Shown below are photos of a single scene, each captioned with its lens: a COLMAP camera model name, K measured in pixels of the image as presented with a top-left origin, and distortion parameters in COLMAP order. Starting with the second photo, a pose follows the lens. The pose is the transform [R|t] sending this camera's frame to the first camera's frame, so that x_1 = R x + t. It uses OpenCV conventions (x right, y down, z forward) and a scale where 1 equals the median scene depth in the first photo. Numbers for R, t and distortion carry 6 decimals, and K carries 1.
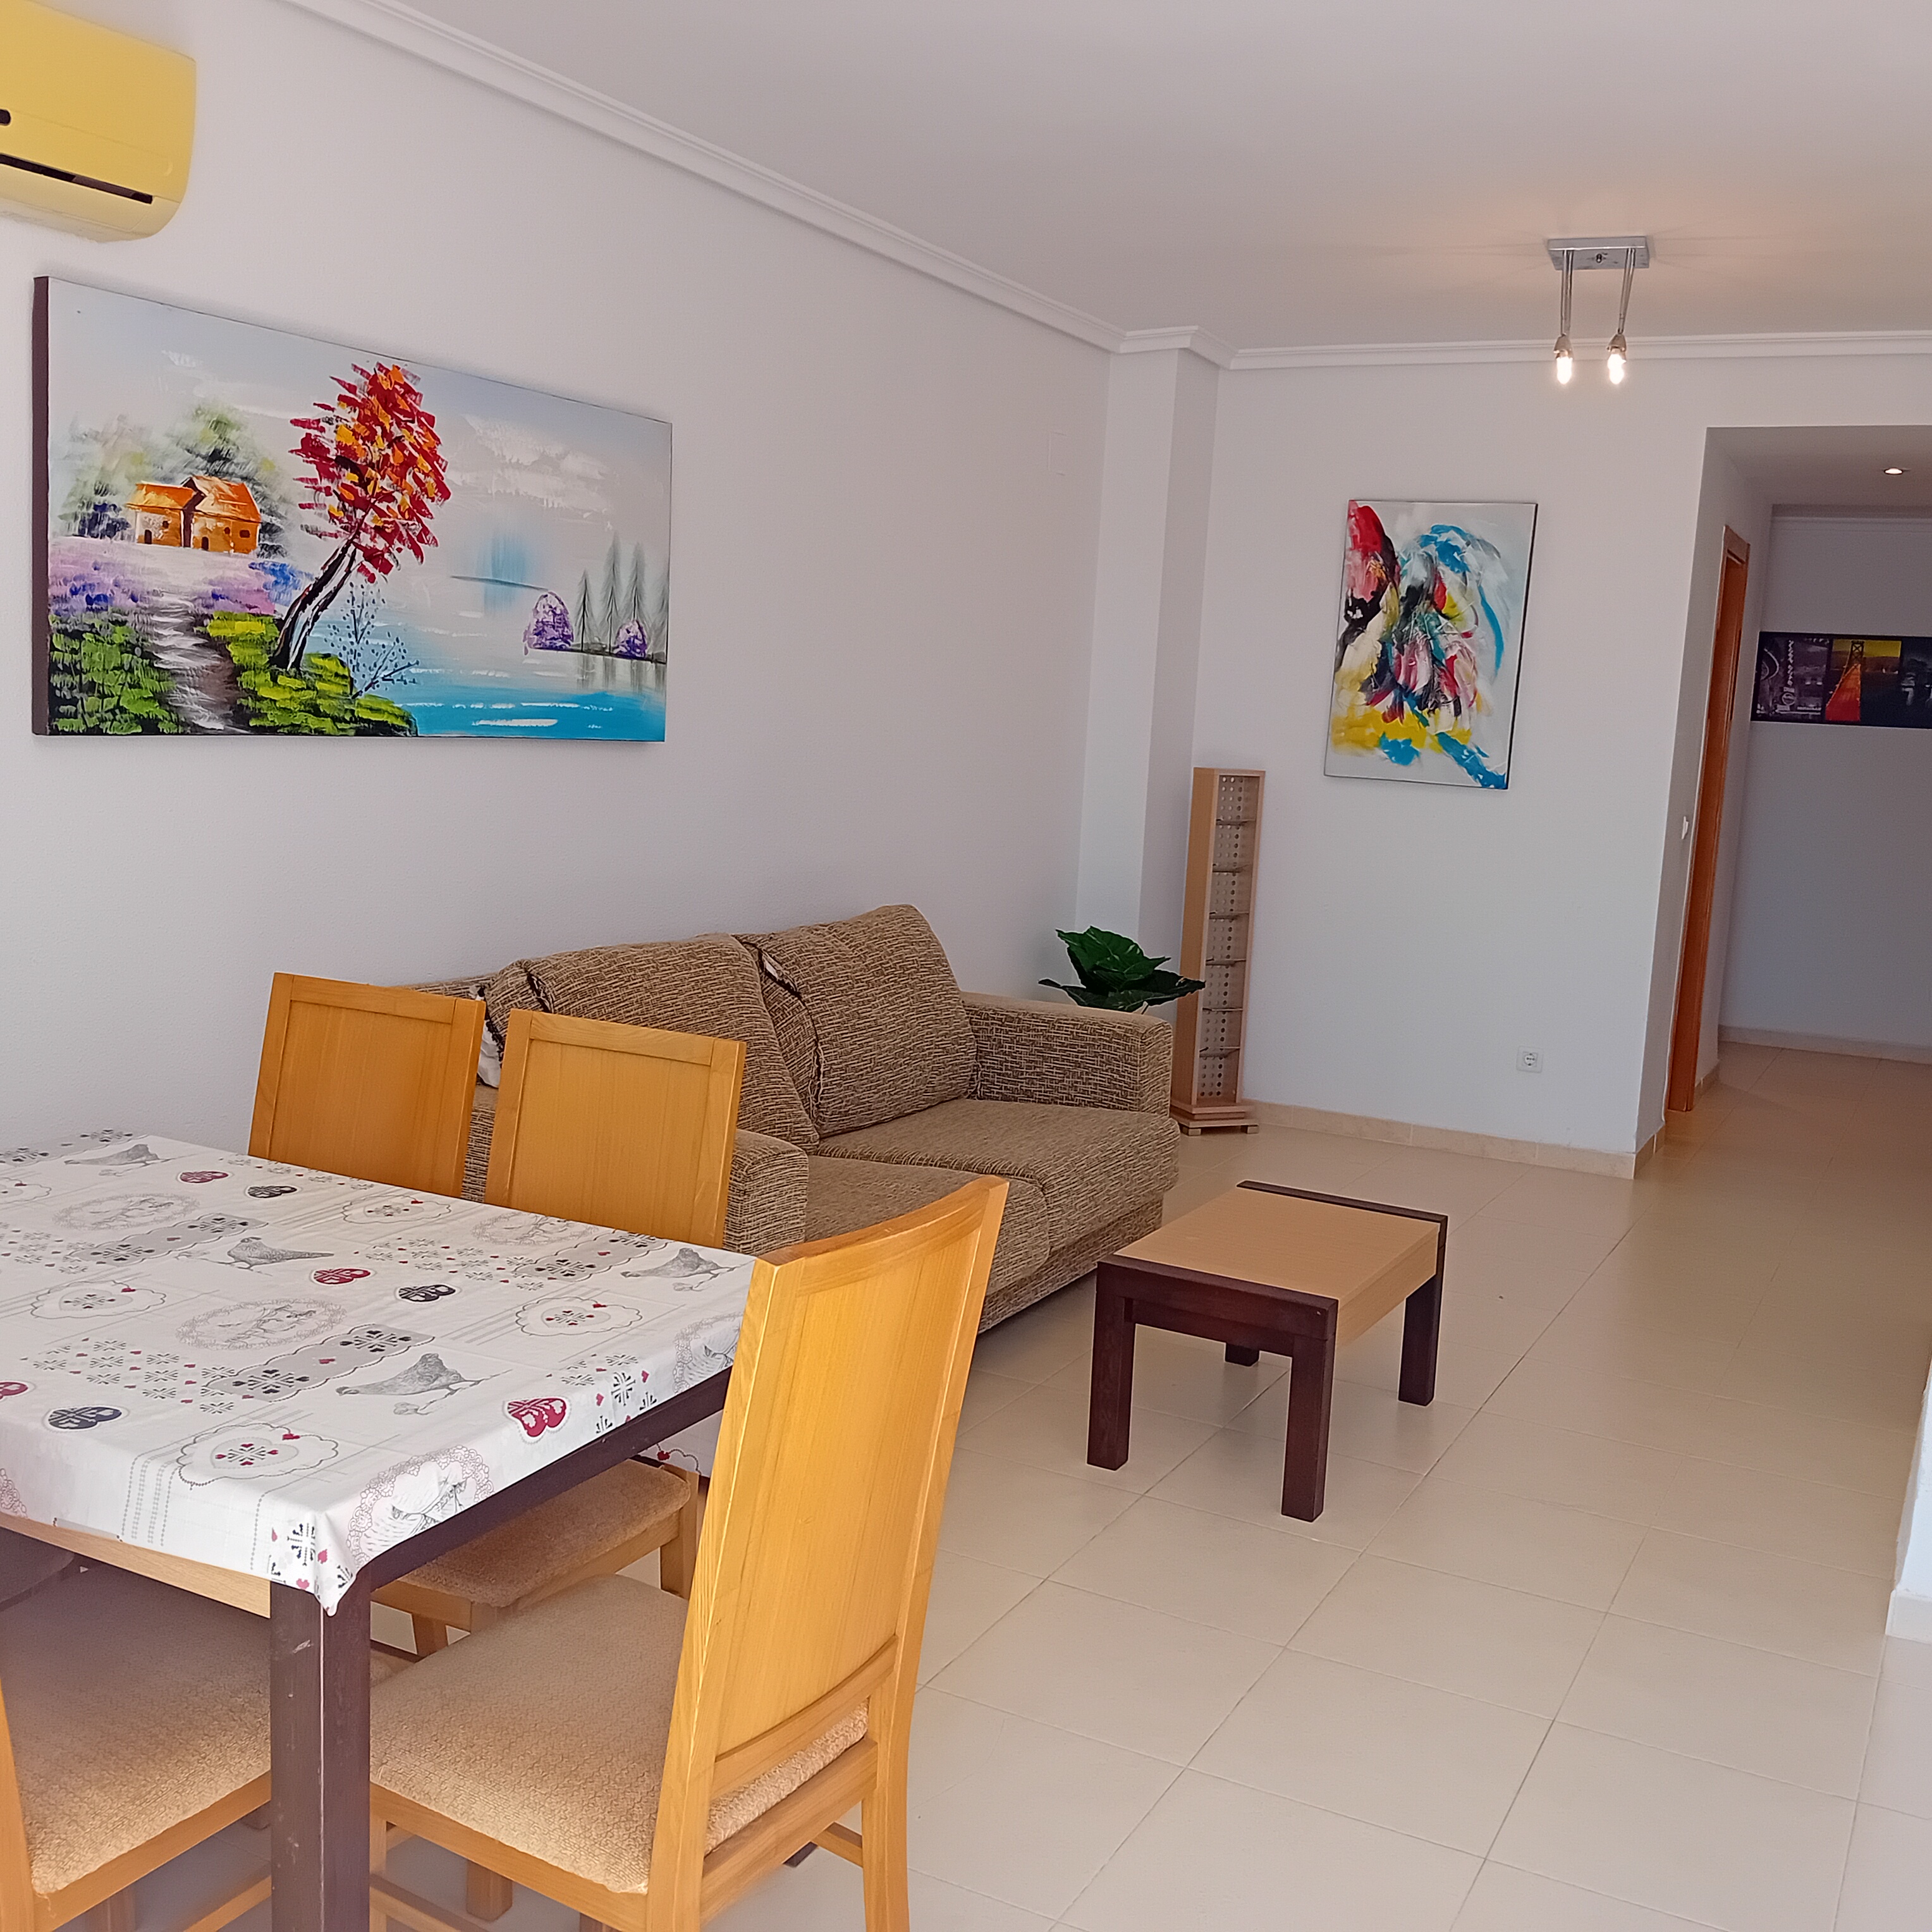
lens RADIAL K [[1979.0, 0, 978.6], [0, 1979.0, 981.3], [0, 0, 1]] dist [0.150792, -0.425611]
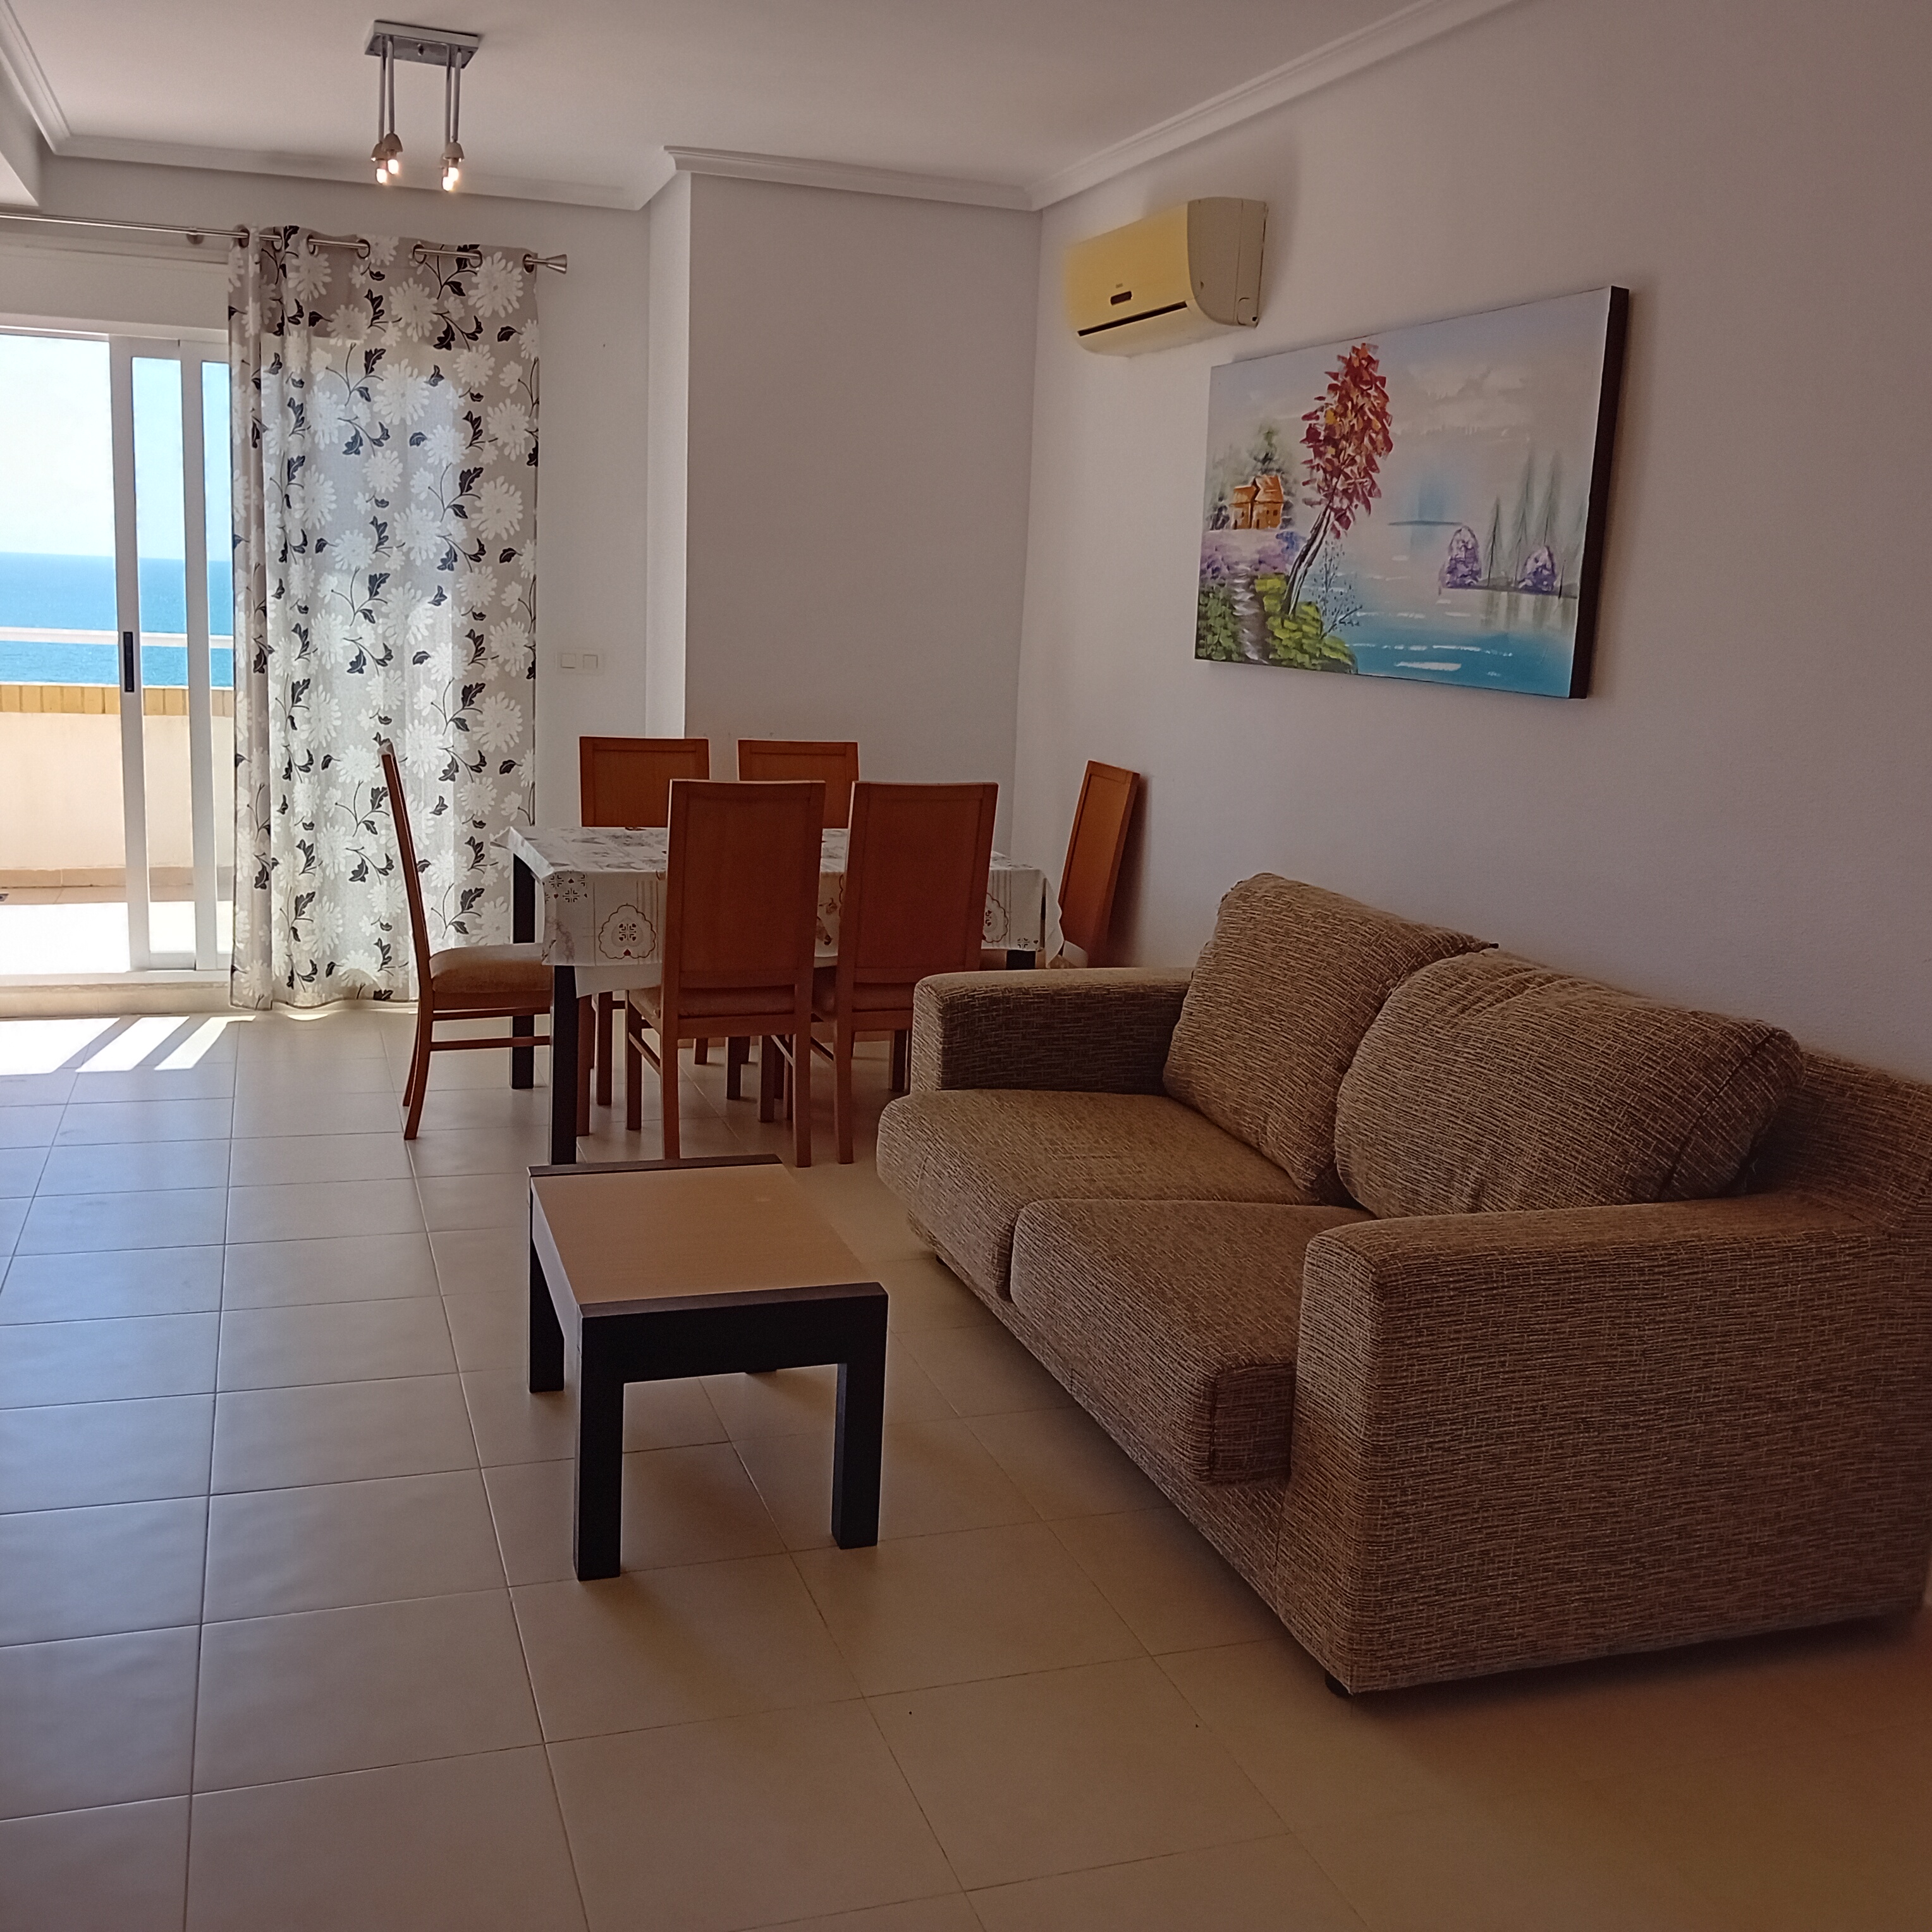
lens RADIAL K [[1987.2, 0, 966.9], [0, 1987.2, 974.8], [0, 0, 1]] dist [0.078645, -0.174947]
pose [[-0.678921, 0.056441, -0.732039, 0.587693], [-0.183886, 0.952193, 0.243957, -0.167376], [0.710811, 0.300239, -0.636085, 1.381532]]
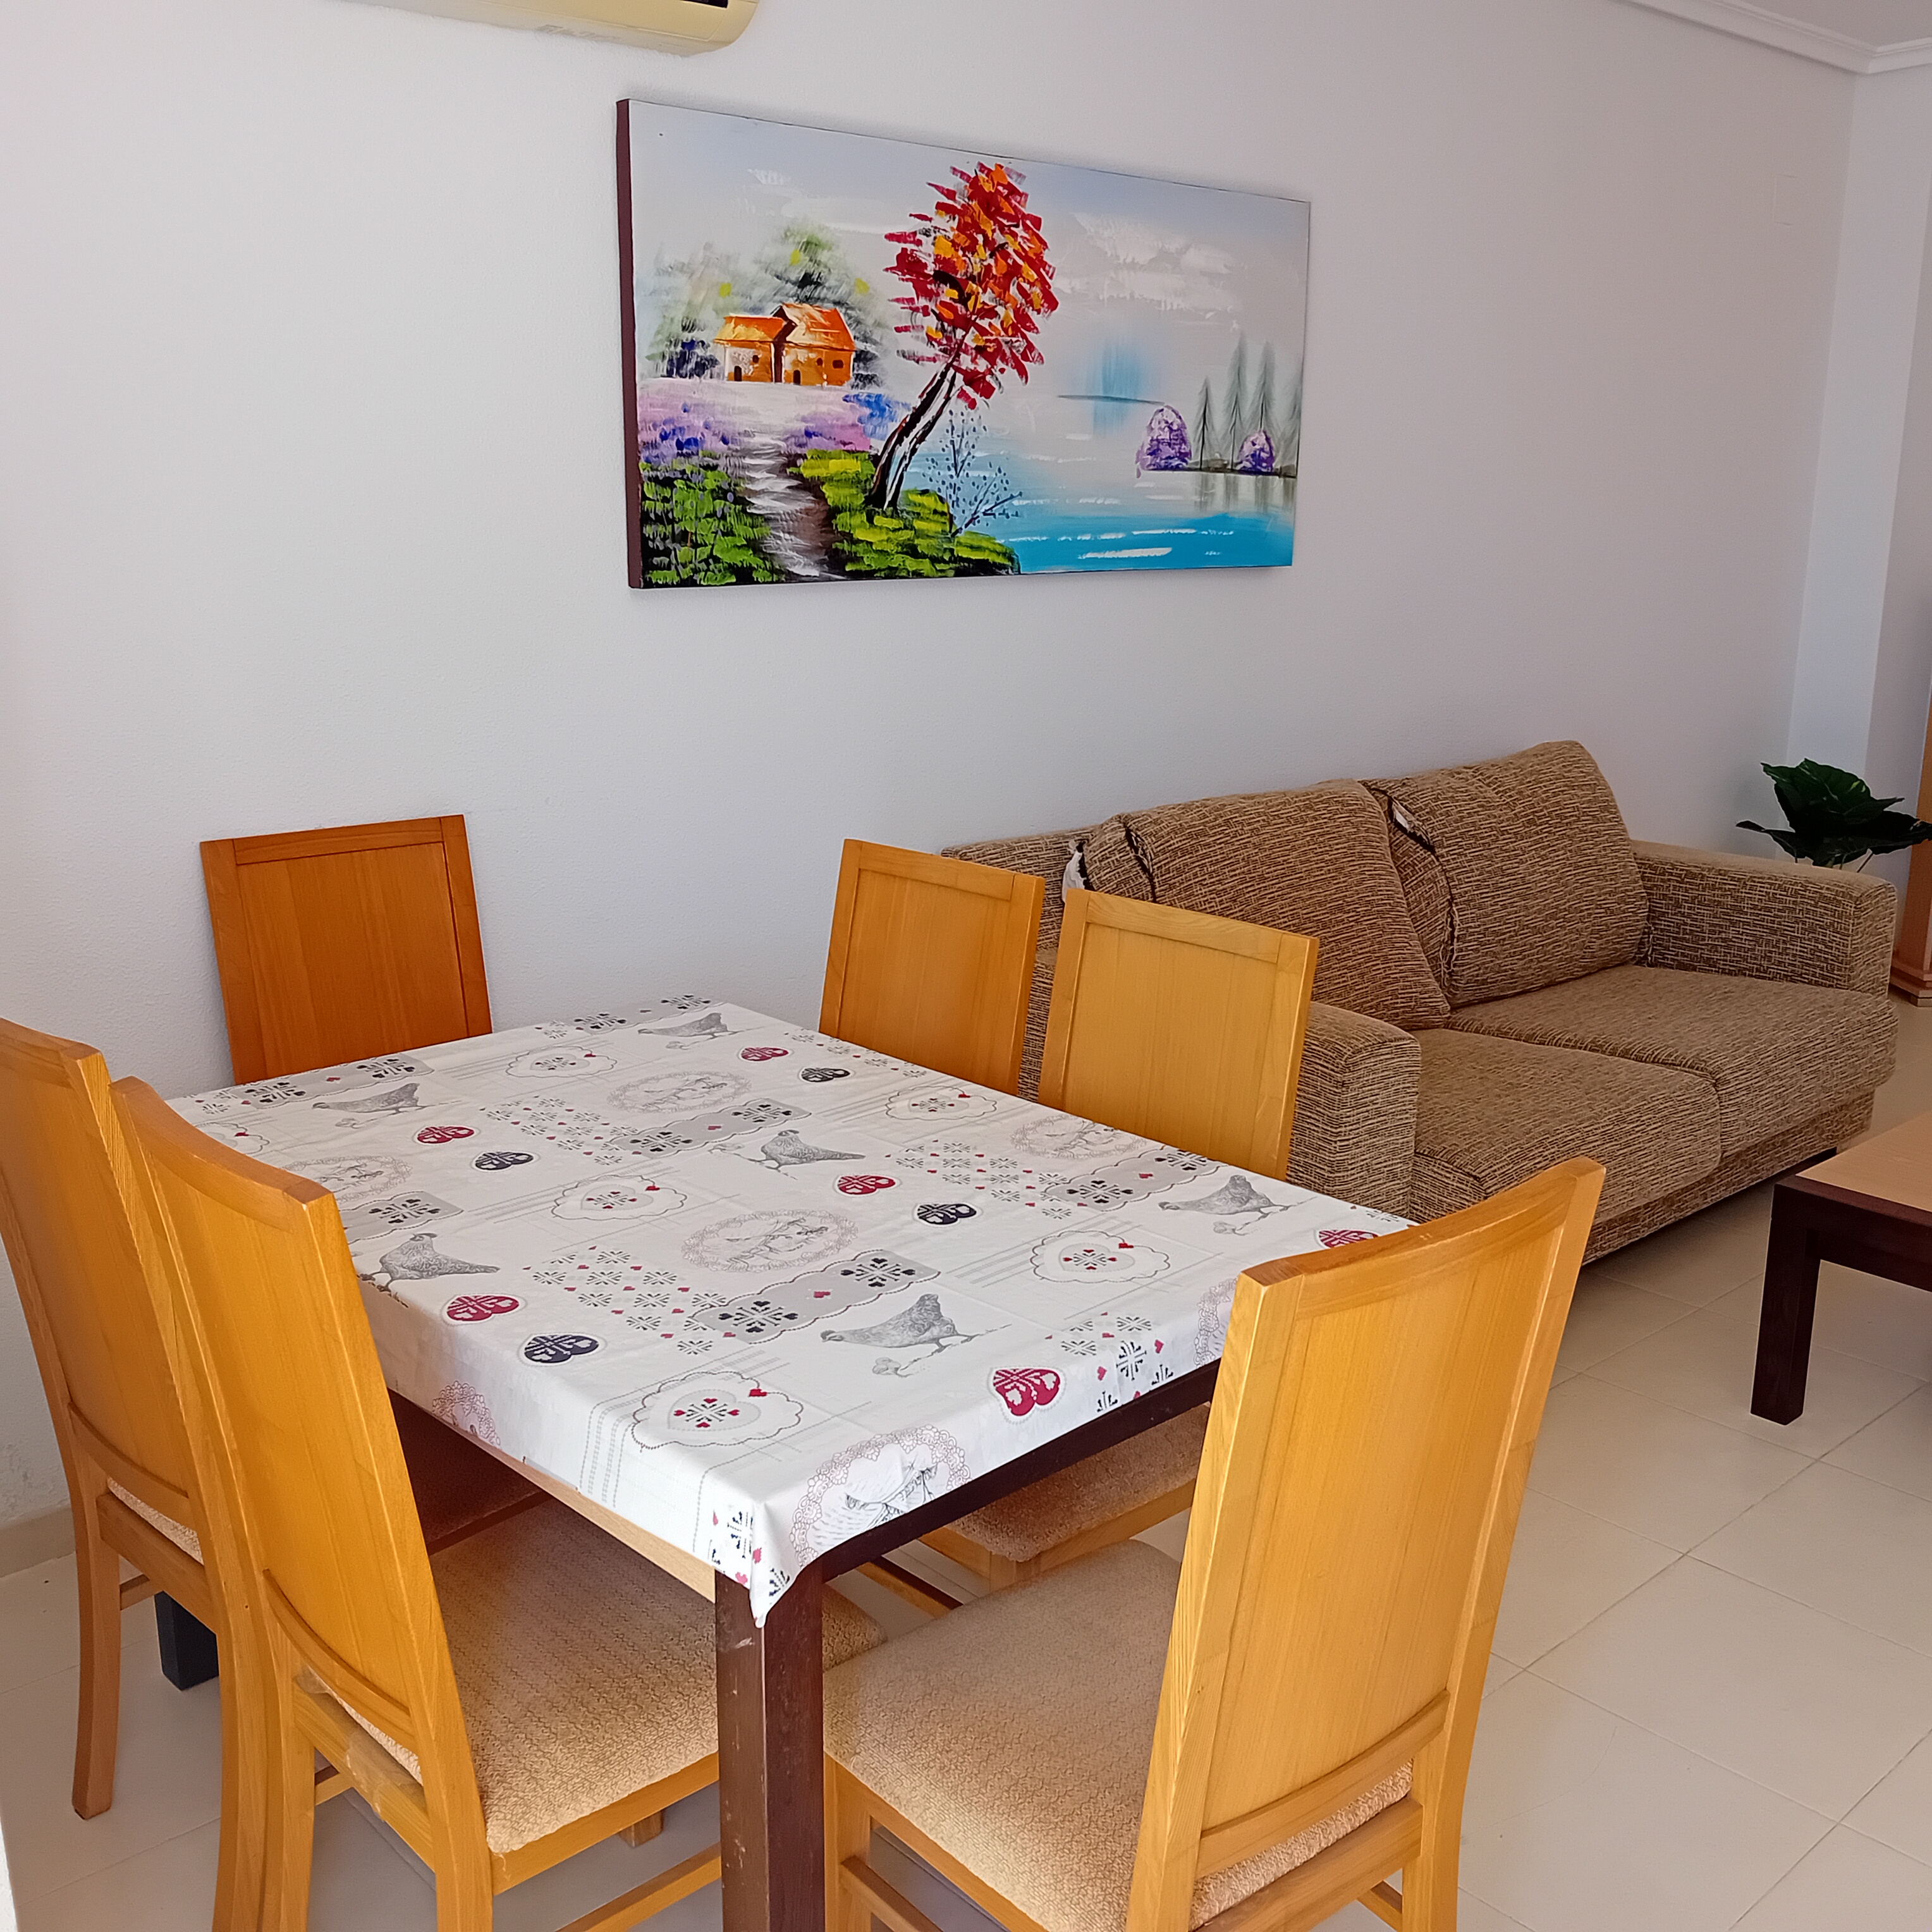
lens RADIAL K [[1979.0, 0, 978.6], [0, 1979.0, 981.3], [0, 0, 1]] dist [0.150792, -0.425611]
pose [[0.942120, 0.040159, -0.332862, 0.018009], [-0.008242, 0.995275, 0.096750, -0.019063], [0.335174, -0.088406, 0.937999, 0.083970]]
